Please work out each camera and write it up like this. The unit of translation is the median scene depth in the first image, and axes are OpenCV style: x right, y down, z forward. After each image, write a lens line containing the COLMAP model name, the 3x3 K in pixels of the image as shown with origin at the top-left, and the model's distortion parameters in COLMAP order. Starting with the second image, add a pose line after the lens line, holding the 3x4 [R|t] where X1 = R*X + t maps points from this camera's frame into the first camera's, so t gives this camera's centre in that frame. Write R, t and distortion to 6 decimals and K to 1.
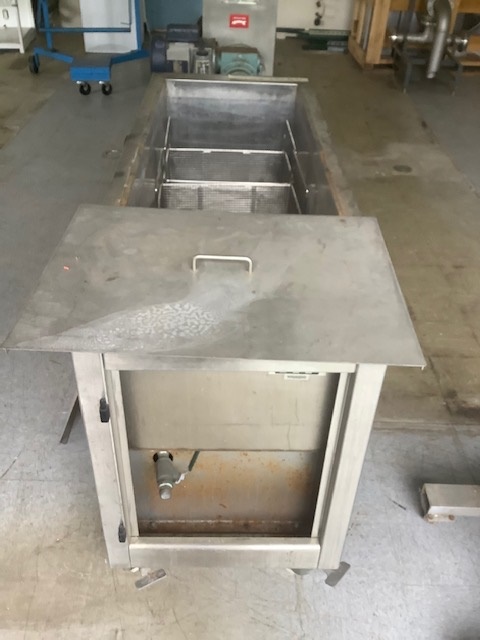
lens RADIAL K [[560.8, 0, 237.3], [0, 560.8, 320.5], [0, 0, 1]] dist [0.001370, -0.022180]
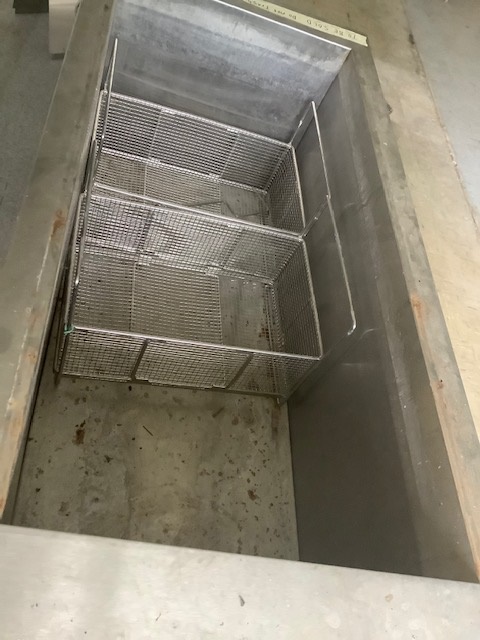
lens RADIAL K [[560.8, 0, 242.8], [0, 560.8, 320.1], [0, 0, 1]] dist [0.001370, -0.022180]
pose [[0.948556, 0.160048, 0.273178, -0.107705], [-0.234602, 0.934708, 0.266987, -0.280191], [-0.212611, -0.317340, 0.924171, 0.390999]]
